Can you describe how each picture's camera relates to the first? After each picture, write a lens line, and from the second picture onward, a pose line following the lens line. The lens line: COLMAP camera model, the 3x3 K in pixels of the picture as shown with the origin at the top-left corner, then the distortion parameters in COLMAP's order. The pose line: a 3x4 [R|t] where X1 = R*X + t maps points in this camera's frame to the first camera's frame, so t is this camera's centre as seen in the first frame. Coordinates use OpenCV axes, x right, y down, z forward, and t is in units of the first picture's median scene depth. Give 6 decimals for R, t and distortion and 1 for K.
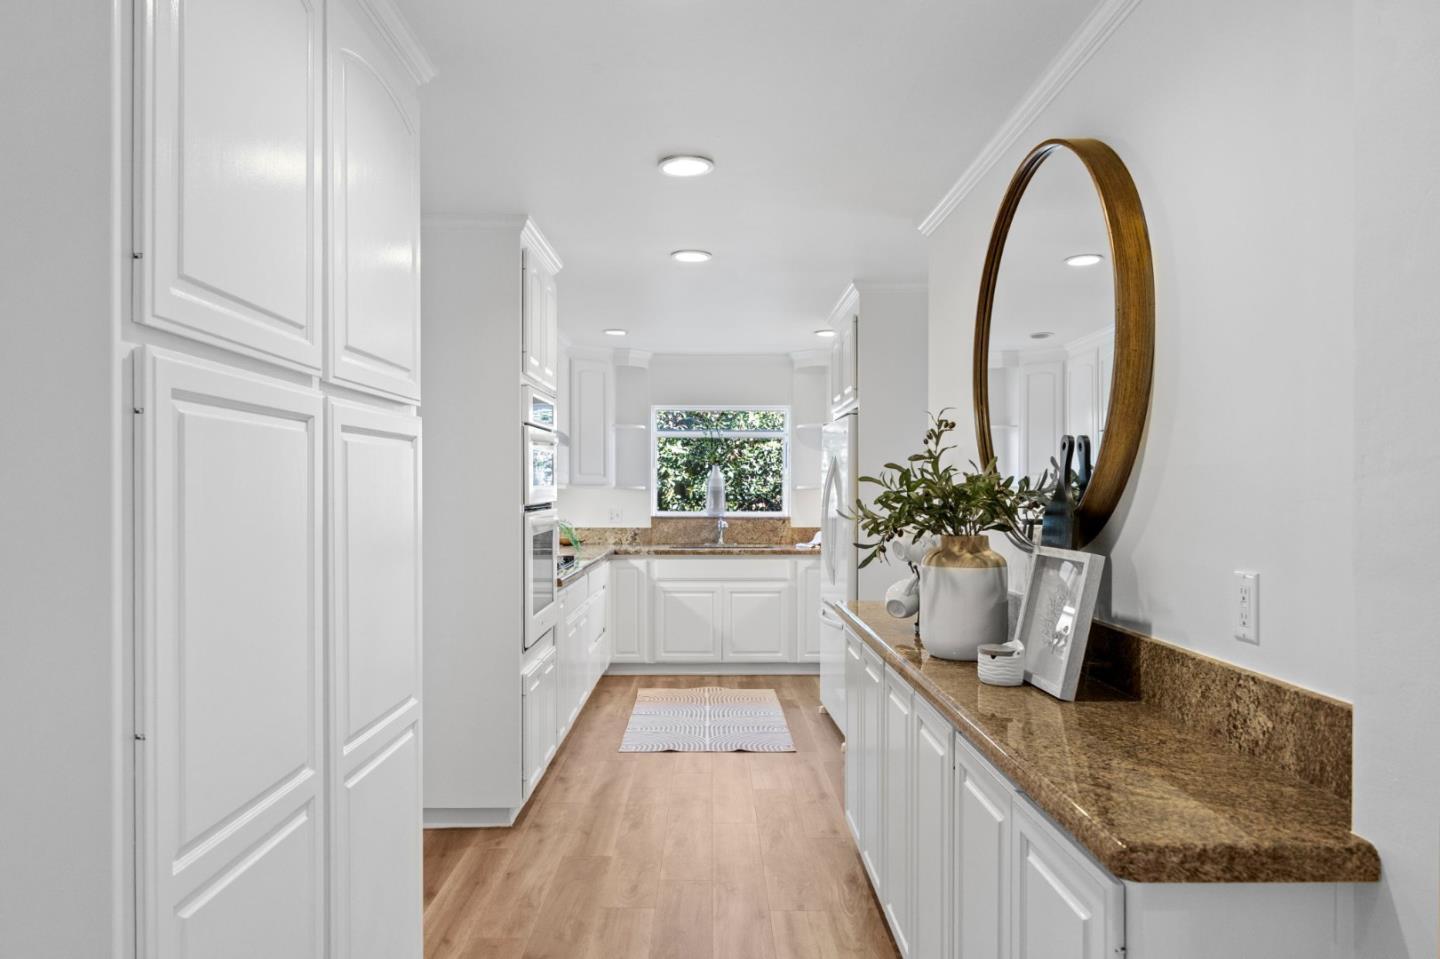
lens RADIAL K [[952.8, 0, 721.8], [0, 952.8, 492.1], [0, 0, 1]] dist [0.001922, 0.000973]
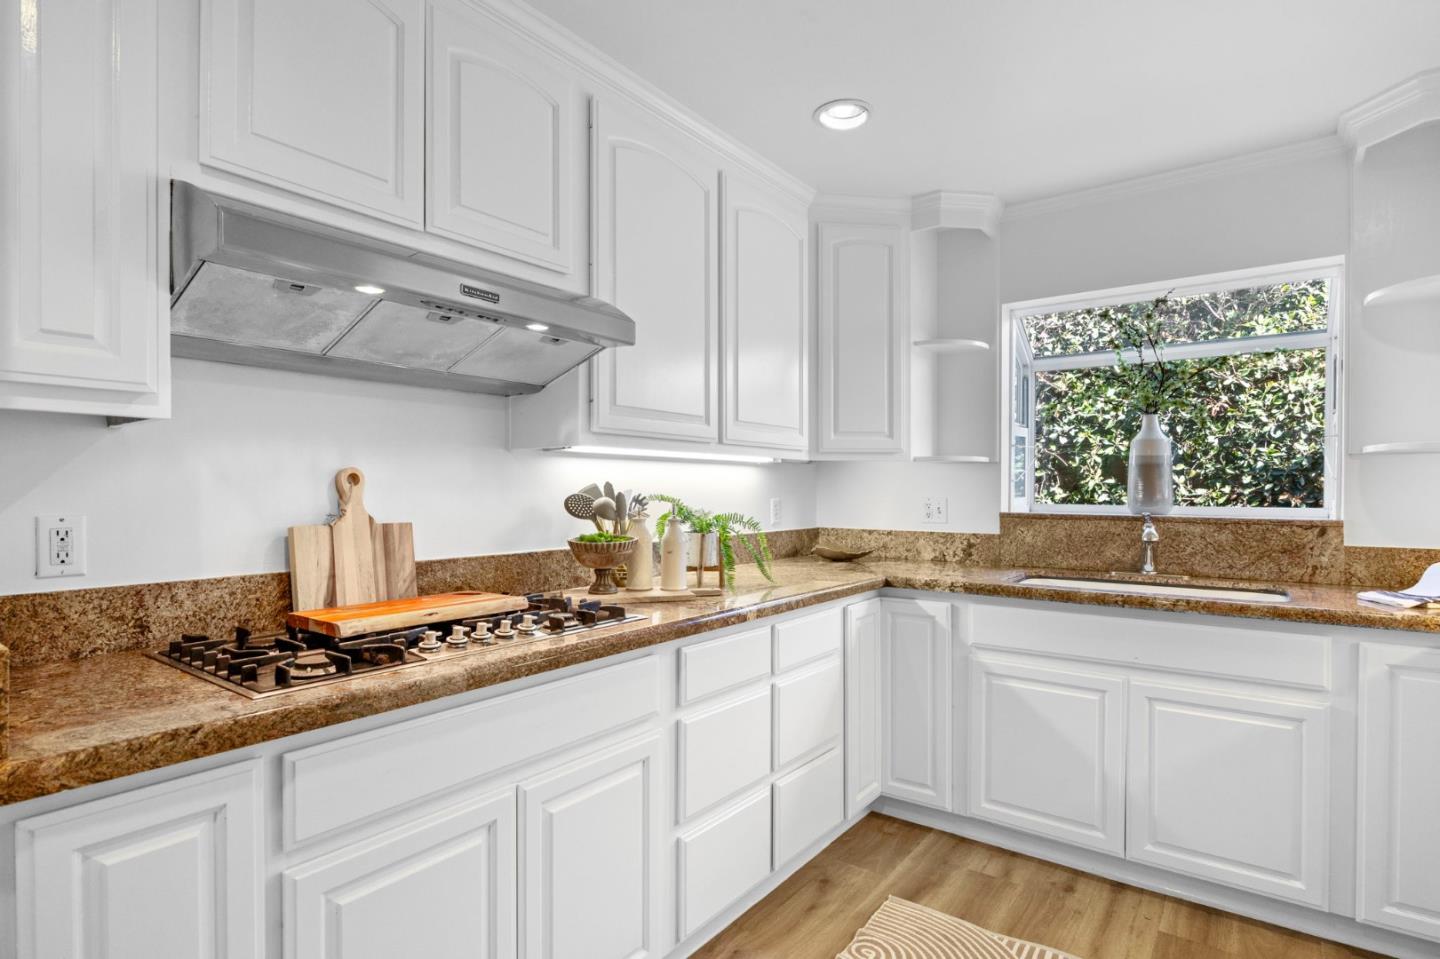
lens RADIAL K [[732.9, 0, 716.0], [0, 732.9, 495.4], [0, 0, 1]] dist [-0.005273, -0.001449]
pose [[0.790817, 0.005611, -0.612027, 0.053019], [-0.000405, 0.999963, 0.008644, 0.012810], [0.612053, -0.006588, 0.790789, 0.611016]]
